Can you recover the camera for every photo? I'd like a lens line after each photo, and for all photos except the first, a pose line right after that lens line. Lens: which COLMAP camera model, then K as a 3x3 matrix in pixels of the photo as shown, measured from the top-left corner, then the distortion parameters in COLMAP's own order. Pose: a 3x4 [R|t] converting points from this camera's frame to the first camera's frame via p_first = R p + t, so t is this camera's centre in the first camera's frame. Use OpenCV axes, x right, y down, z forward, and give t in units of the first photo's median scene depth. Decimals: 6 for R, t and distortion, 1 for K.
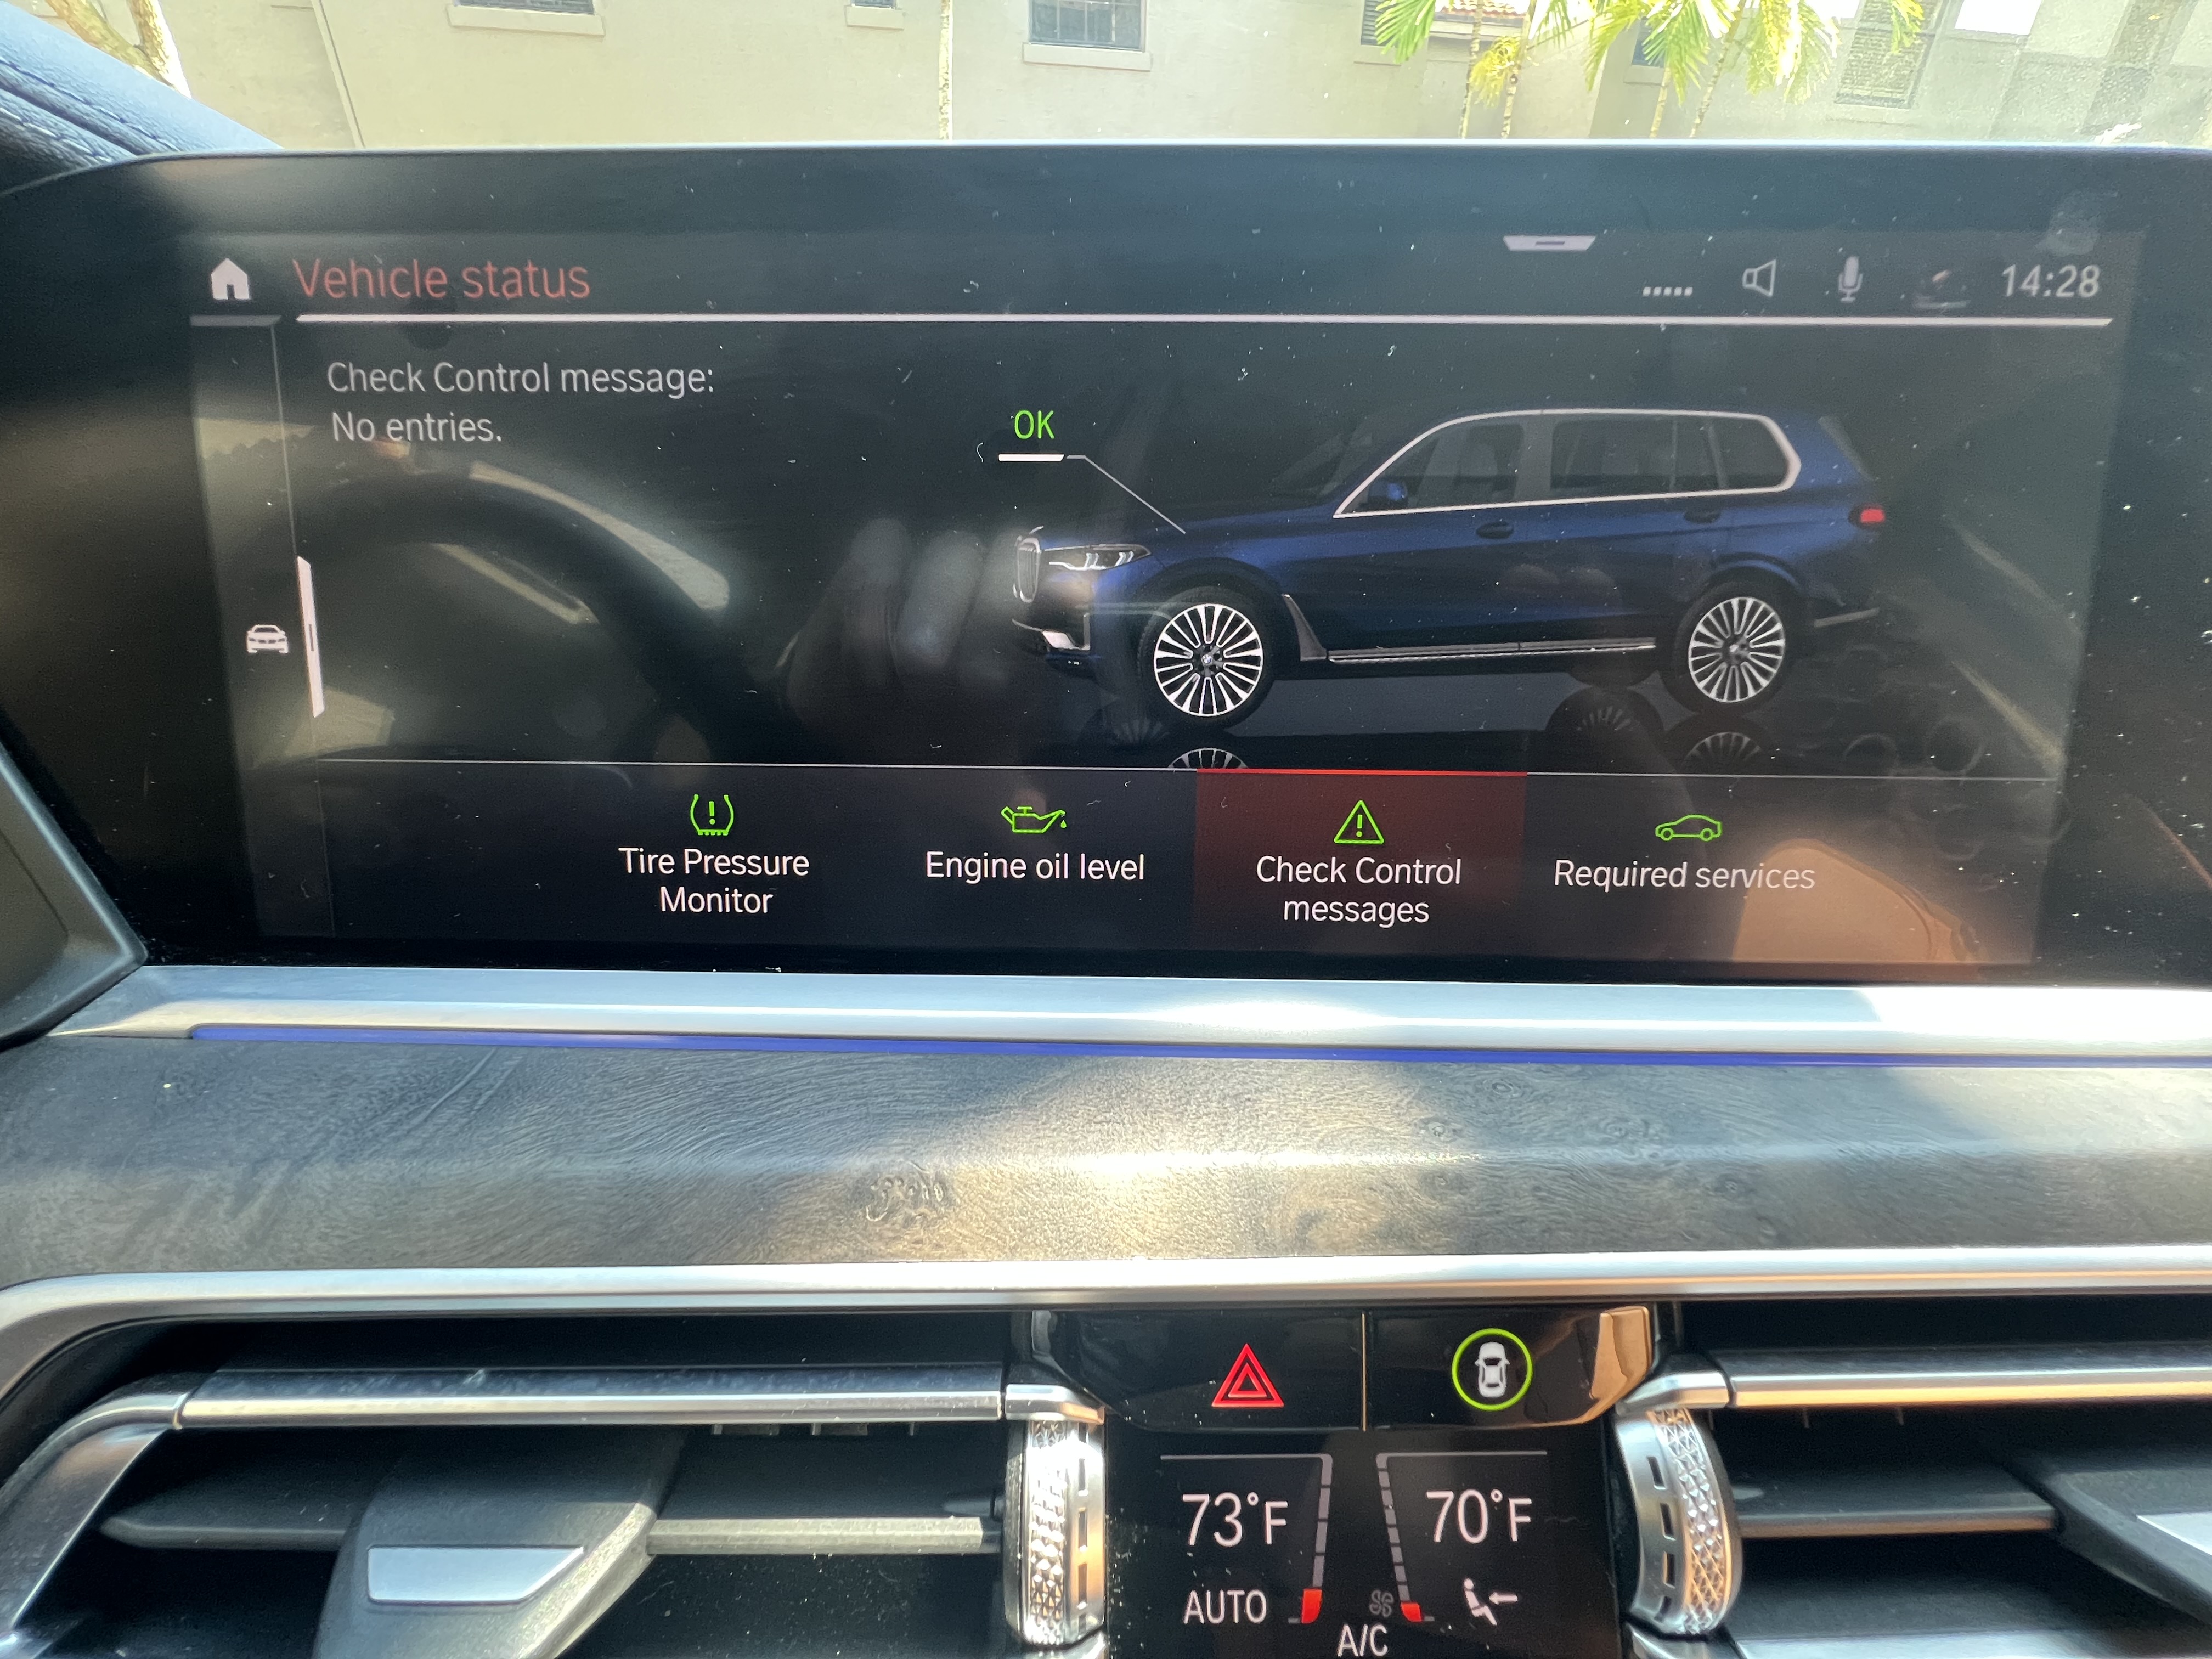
lens RADIAL K [[888.6, 0, 1107.9], [0, 888.6, 827.1], [0, 0, 1]] dist [-0.004601, -0.000154]
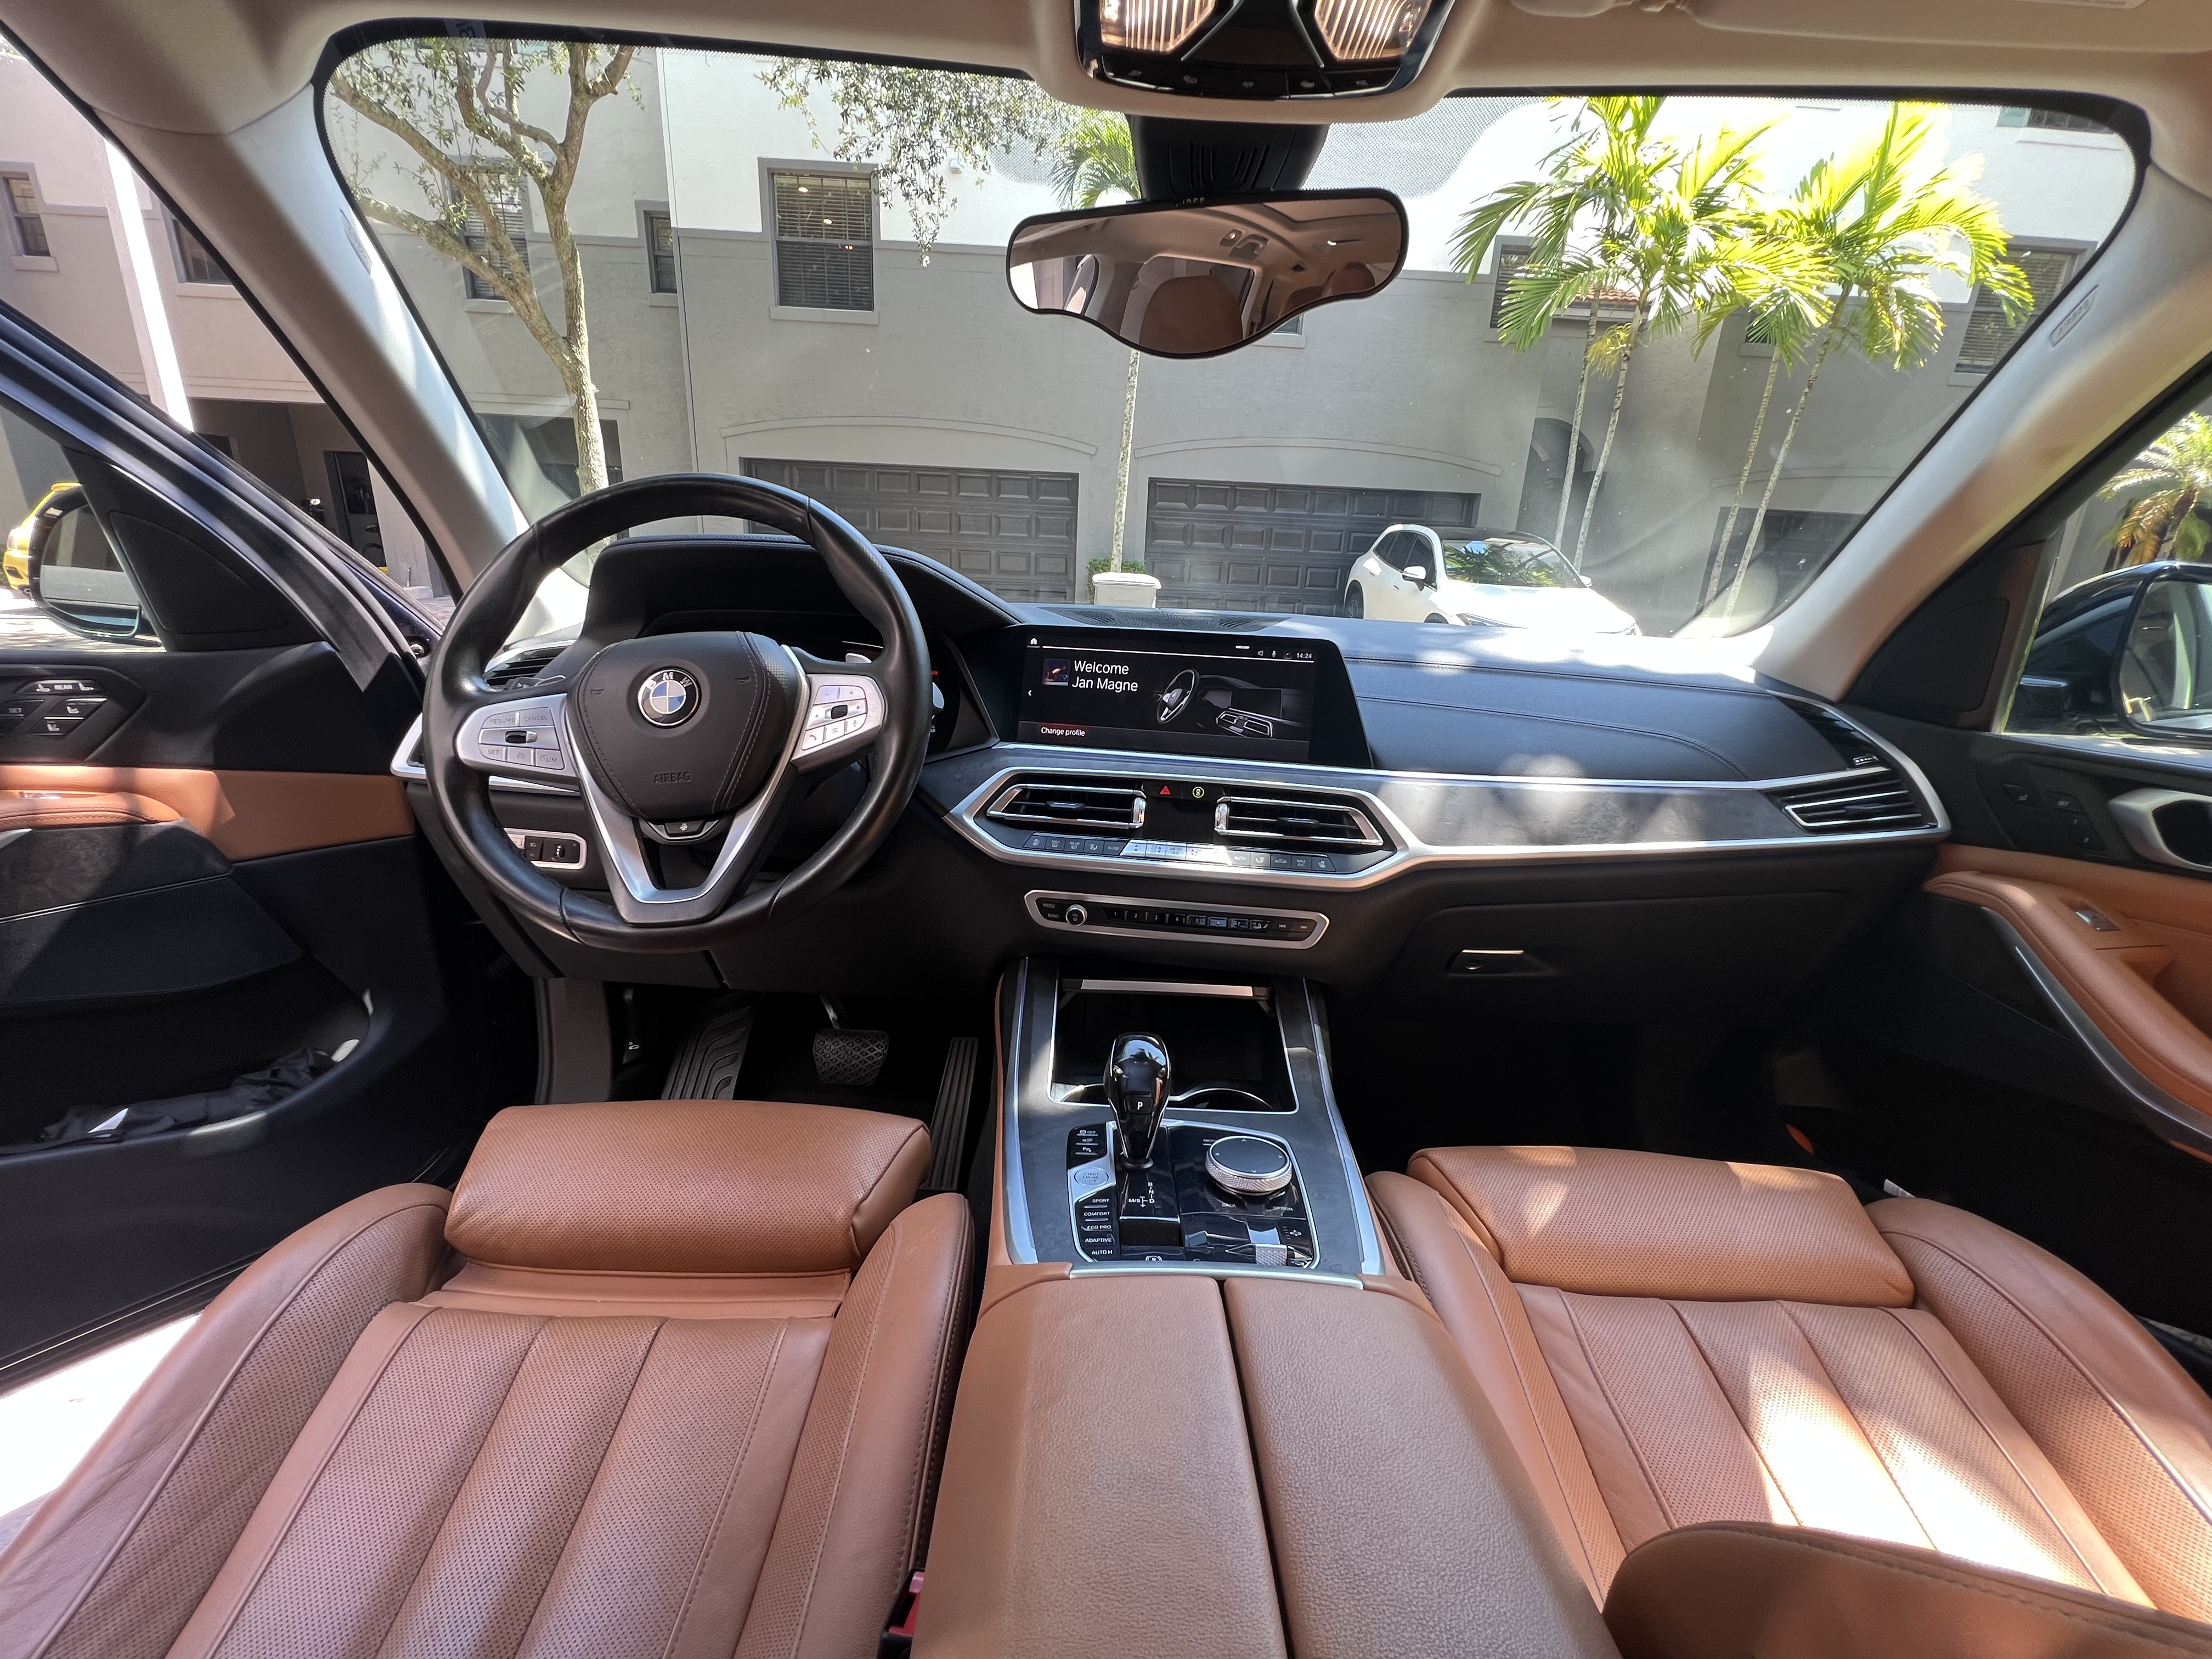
lens RADIAL K [[888.6, 0, 1105.4], [0, 888.6, 832.0], [0, 0, 1]] dist [-0.004601, -0.000154]
pose [[0.985974, 0.079915, -0.146524, 0.010559], [-0.105803, 0.978252, -0.178409, 0.031757], [0.129079, 0.191409, 0.972986, -0.085055]]
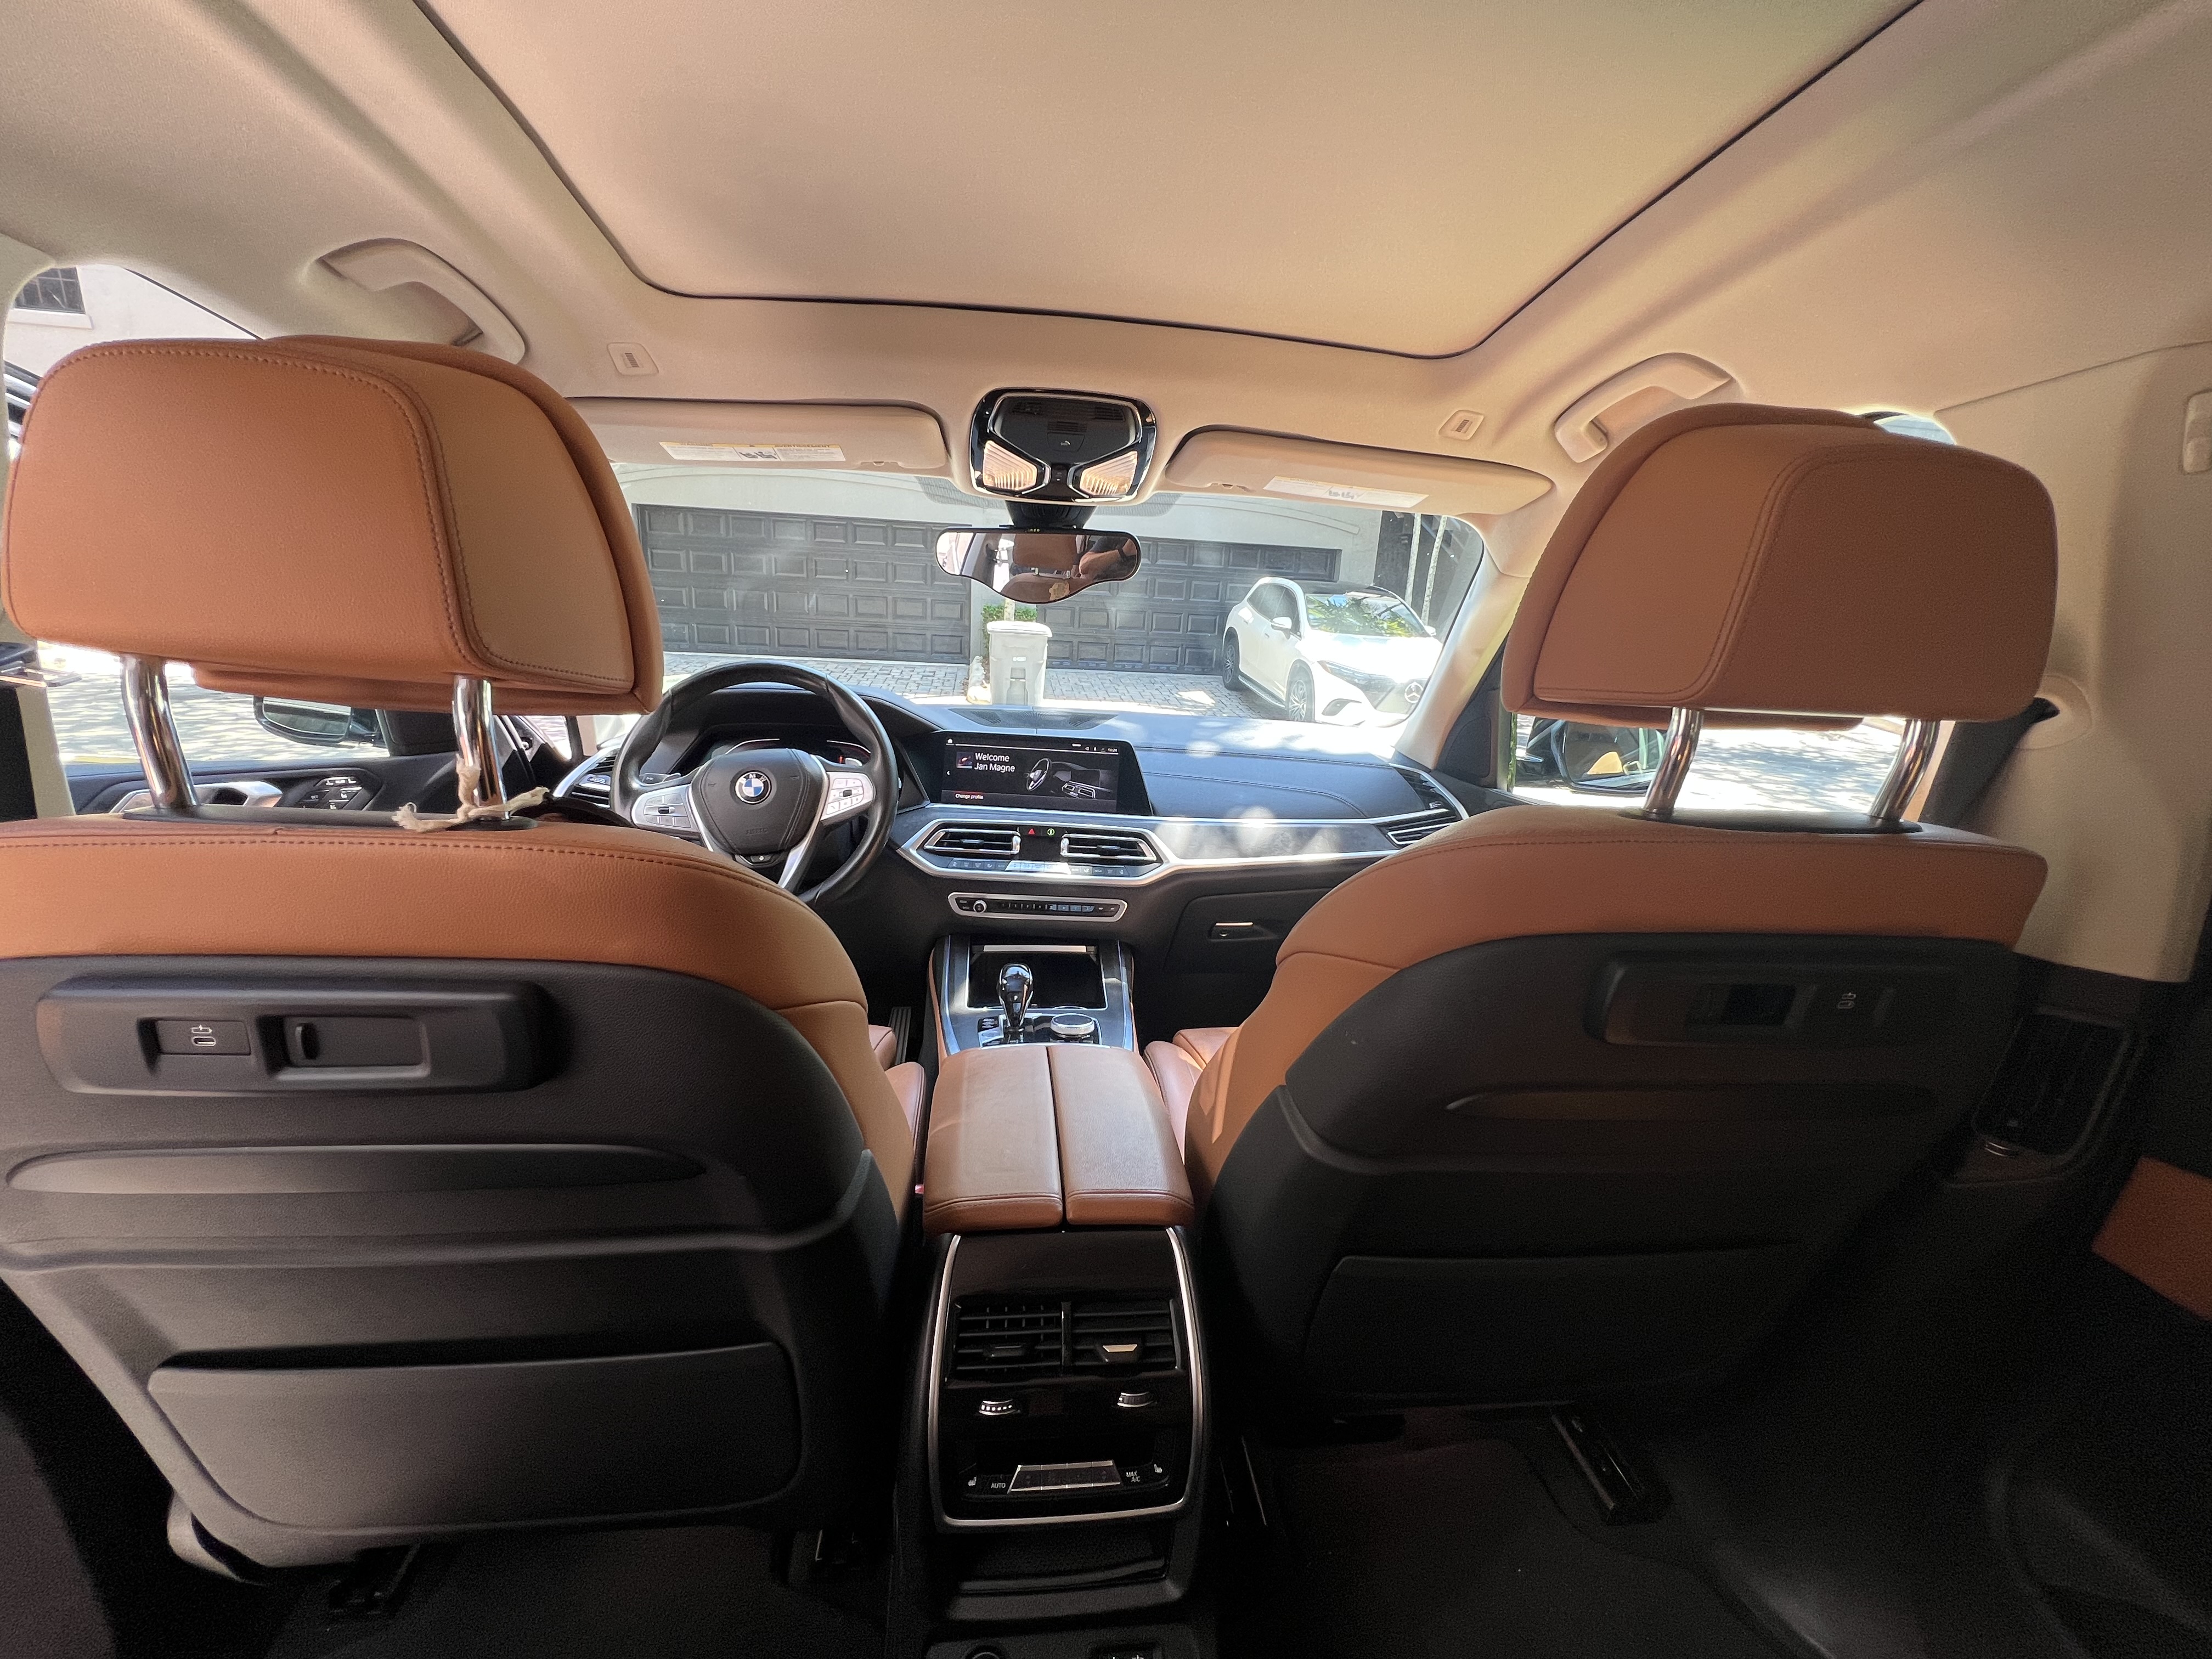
lens RADIAL K [[888.6, 0, 1110.8], [0, 888.6, 827.7], [0, 0, 1]] dist [-0.004601, -0.000154]
pose [[0.998076, 0.053459, -0.031407, 0.022689], [-0.059262, 0.971451, -0.229720, 0.046120], [0.018229, 0.231140, 0.972750, -0.153190]]
